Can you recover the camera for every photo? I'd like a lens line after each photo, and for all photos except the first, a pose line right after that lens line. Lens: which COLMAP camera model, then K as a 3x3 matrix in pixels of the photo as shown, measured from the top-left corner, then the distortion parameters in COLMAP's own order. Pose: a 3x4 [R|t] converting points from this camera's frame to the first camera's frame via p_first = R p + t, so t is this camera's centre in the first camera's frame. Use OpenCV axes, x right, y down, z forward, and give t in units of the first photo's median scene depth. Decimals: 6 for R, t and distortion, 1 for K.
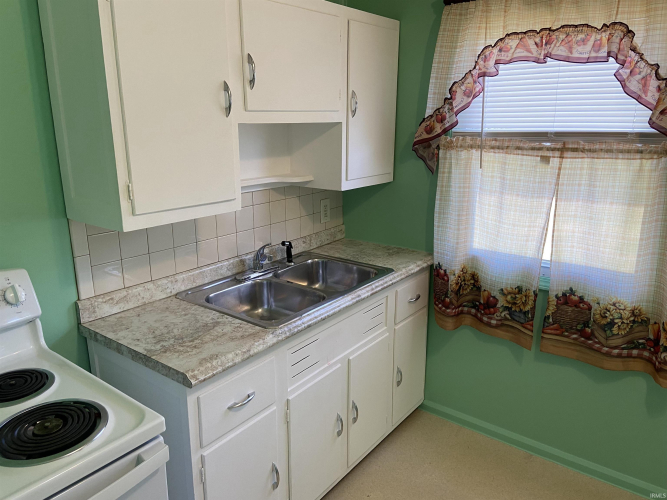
lens RADIAL K [[505.4, 0, 330.1], [0, 505.4, 248.1], [0, 0, 1]] dist [0.049432, -0.024047]
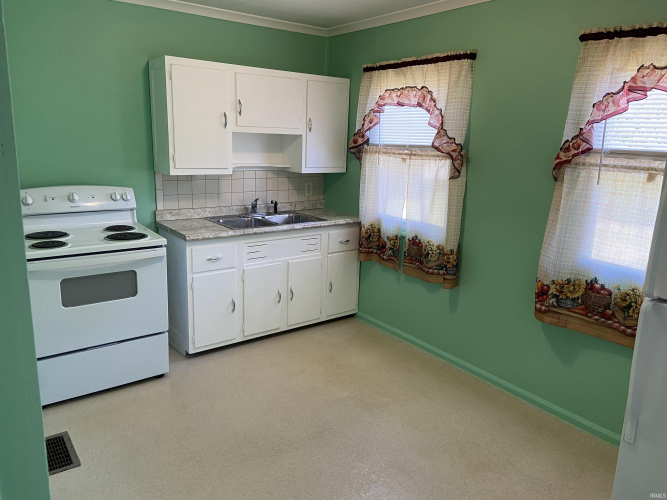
lens RADIAL K [[505.4, 0, 336.7], [0, 505.4, 248.5], [0, 0, 1]] dist [0.049432, -0.024047]
pose [[0.964704, 0.090879, -0.247157, 0.635197], [-0.100545, 0.994573, -0.026746, 0.194862], [0.243385, 0.050652, 0.968606, -0.715542]]
